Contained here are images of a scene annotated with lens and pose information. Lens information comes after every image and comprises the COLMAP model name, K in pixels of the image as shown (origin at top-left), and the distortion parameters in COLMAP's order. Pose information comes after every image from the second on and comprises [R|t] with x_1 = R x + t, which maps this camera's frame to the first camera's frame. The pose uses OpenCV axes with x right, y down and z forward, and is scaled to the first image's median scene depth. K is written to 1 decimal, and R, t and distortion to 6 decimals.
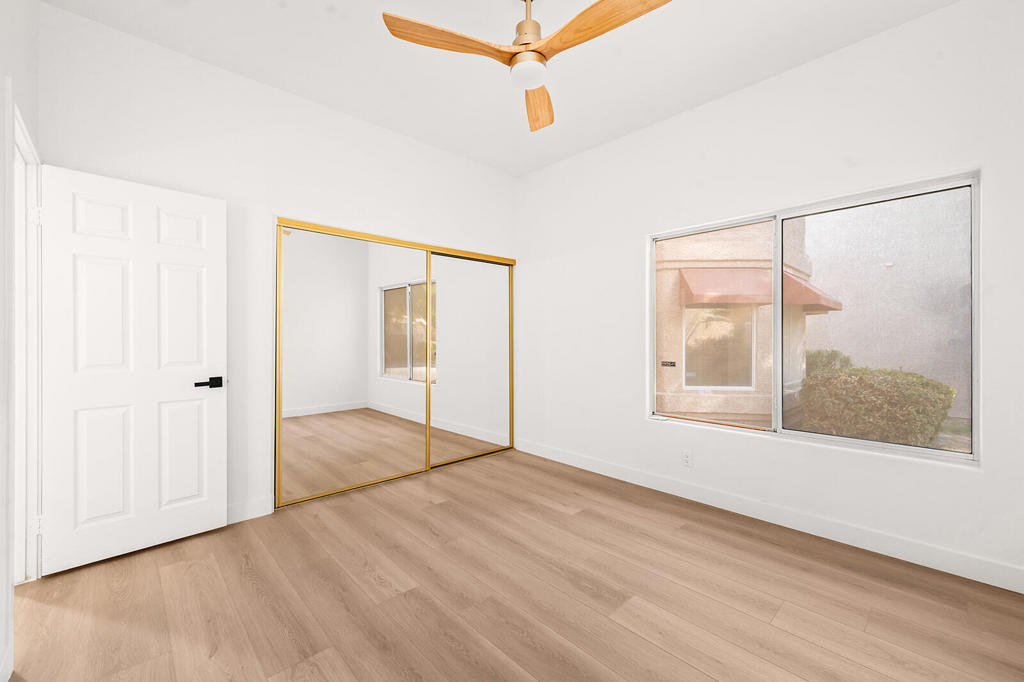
lens RADIAL K [[415.1, 0, 508.7], [0, 415.1, 337.9], [0, 0, 1]] dist [-0.002632, 0.000117]
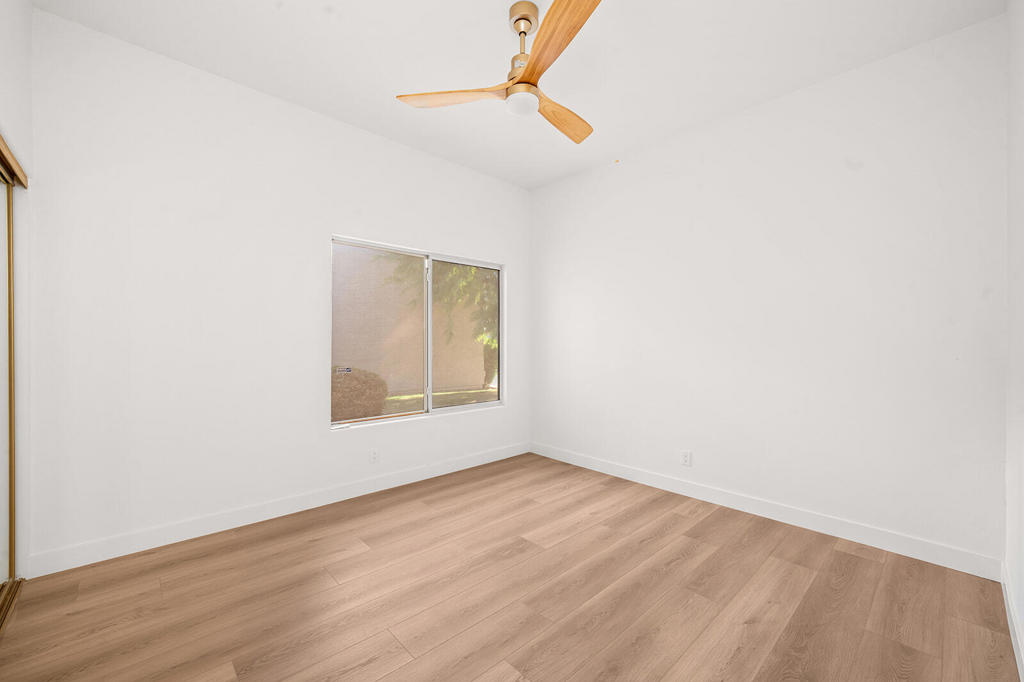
lens RADIAL K [[415.1, 0, 508.8], [0, 415.1, 344.4], [0, 0, 1]] dist [-0.002632, 0.000117]
pose [[0.000080, -0.007815, 0.999969, -0.906070], [-0.004399, 0.999960, 0.007815, -0.014028], [-0.999990, -0.004399, 0.000046, 0.898052]]
